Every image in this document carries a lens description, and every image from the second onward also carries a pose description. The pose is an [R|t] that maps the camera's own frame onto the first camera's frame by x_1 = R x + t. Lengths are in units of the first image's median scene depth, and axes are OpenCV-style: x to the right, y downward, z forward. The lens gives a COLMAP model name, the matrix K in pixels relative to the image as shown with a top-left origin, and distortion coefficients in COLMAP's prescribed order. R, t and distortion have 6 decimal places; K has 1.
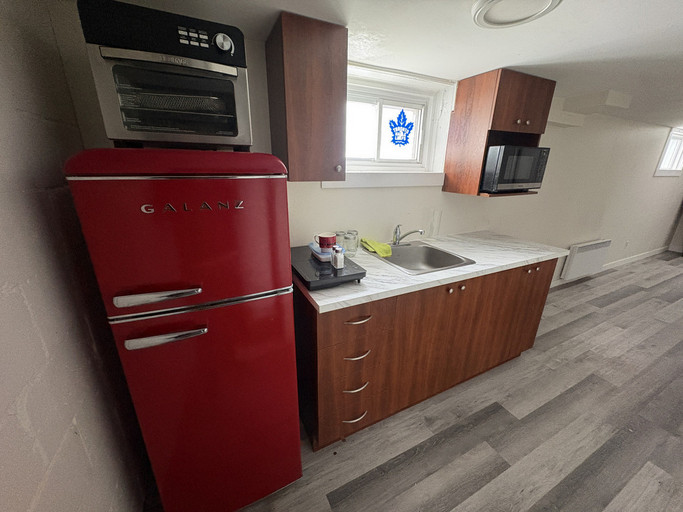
lens RADIAL K [[272.6, 0, 341.5], [0, 272.6, 256.0], [0, 0, 1]] dist [0.000357, -0.000111]
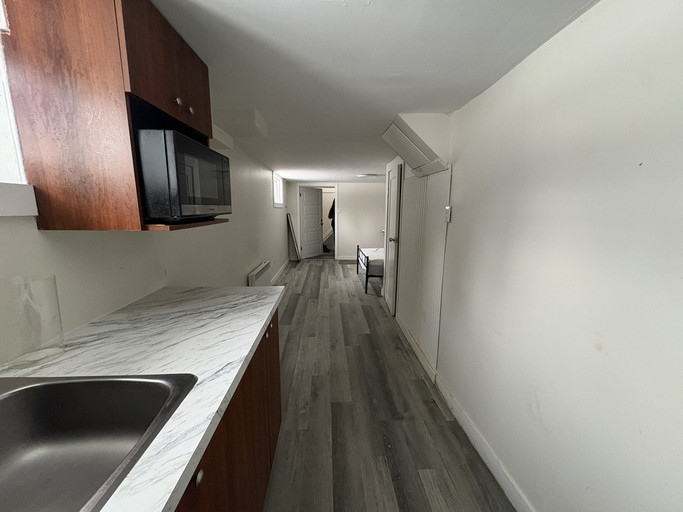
lens RADIAL K [[272.6, 0, 341.5], [0, 272.6, 256.0], [0, 0, 1]] dist [0.000357, -0.000111]
pose [[0.403470, -0.169718, 0.899115, 0.185698], [0.290257, 0.955634, 0.050137, -0.093354], [-0.867734, 0.240746, 0.434831, 0.459108]]
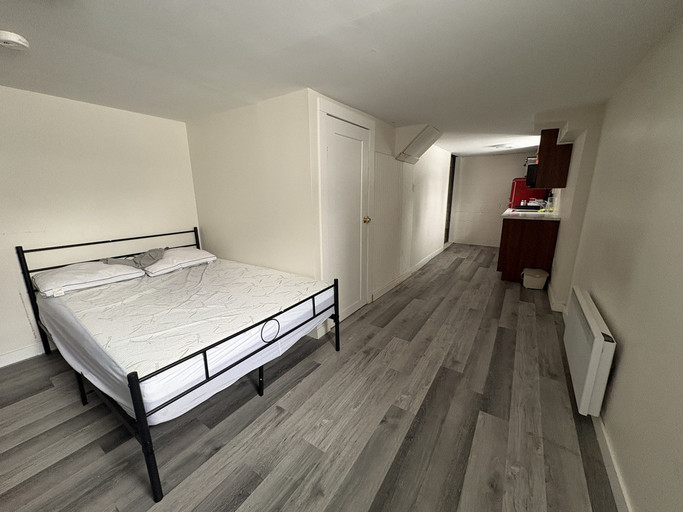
lens RADIAL K [[272.6, 0, 341.5], [0, 272.6, 256.0], [0, 0, 1]] dist [0.000357, -0.000111]
pose [[-0.869263, 0.105491, -0.482963, 2.721871], [-0.162459, 0.861745, 0.480628, -0.513872], [0.466893, 0.496254, -0.731945, 1.972064]]
